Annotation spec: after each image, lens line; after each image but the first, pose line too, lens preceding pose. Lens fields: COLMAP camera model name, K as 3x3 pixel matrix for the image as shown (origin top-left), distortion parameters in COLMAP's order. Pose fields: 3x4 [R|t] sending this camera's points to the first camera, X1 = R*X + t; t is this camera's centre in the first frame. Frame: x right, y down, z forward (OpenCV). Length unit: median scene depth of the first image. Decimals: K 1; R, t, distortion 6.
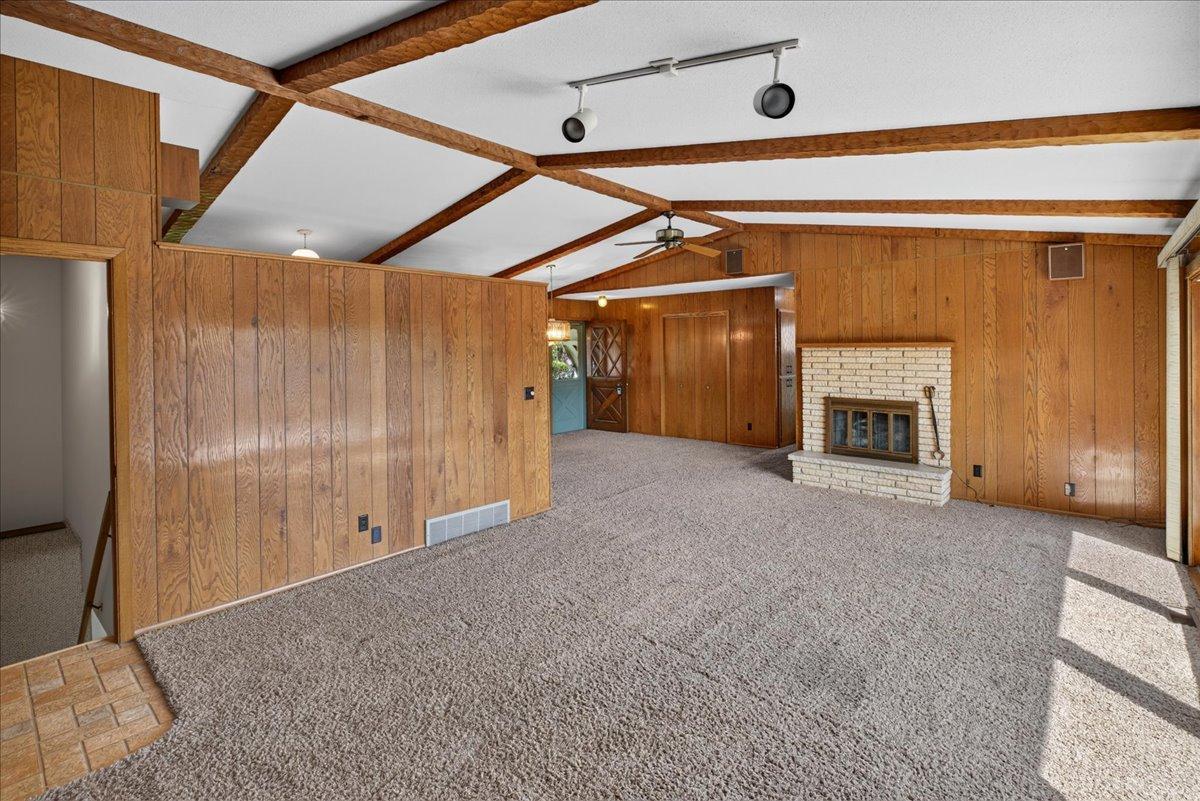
lens RADIAL K [[552.3, 0, 604.6], [0, 552.3, 351.2], [0, 0, 1]] dist [-0.000639, -0.000164]
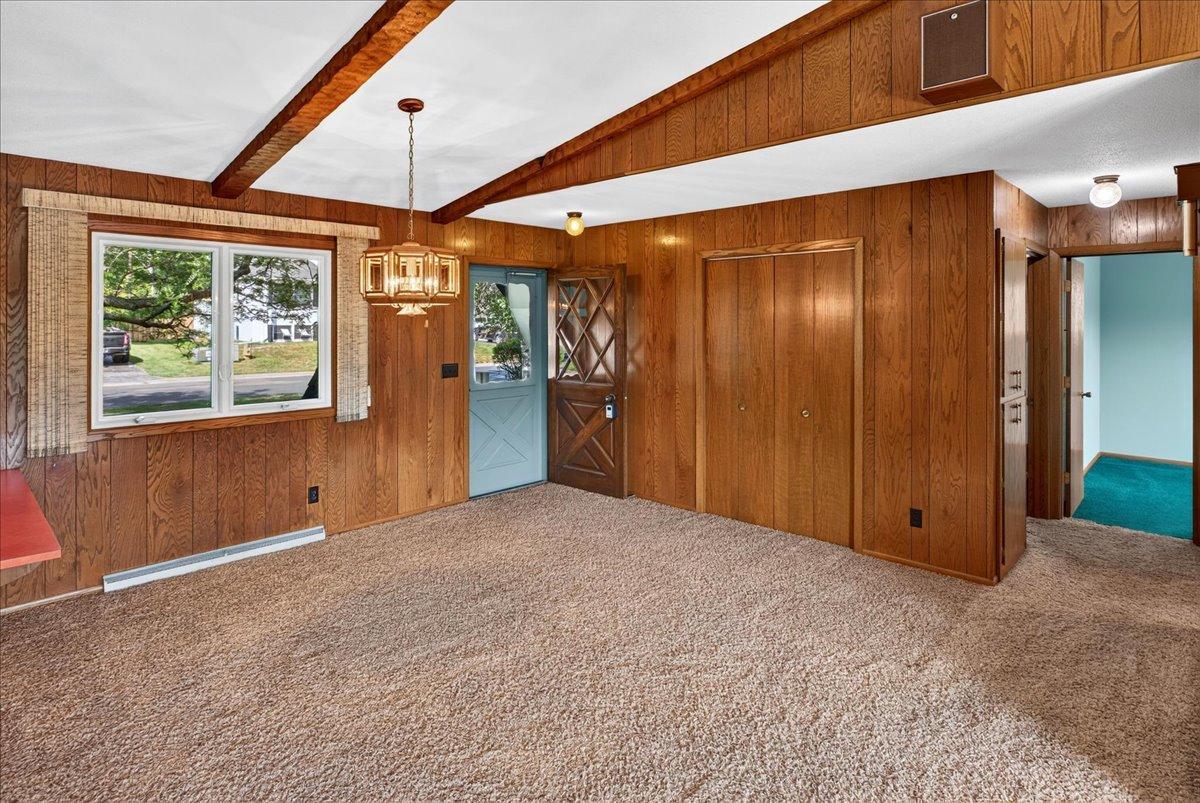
lens RADIAL K [[635.7, 0, 598.3], [0, 635.7, 317.8], [0, 0, 1]] dist [-0.000084, -0.000098]
pose [[0.999318, 0.011993, -0.034917, 0.056219], [-0.012392, 0.999860, -0.011215, -0.005646], [0.034777, 0.011640, 0.999327, 0.704582]]
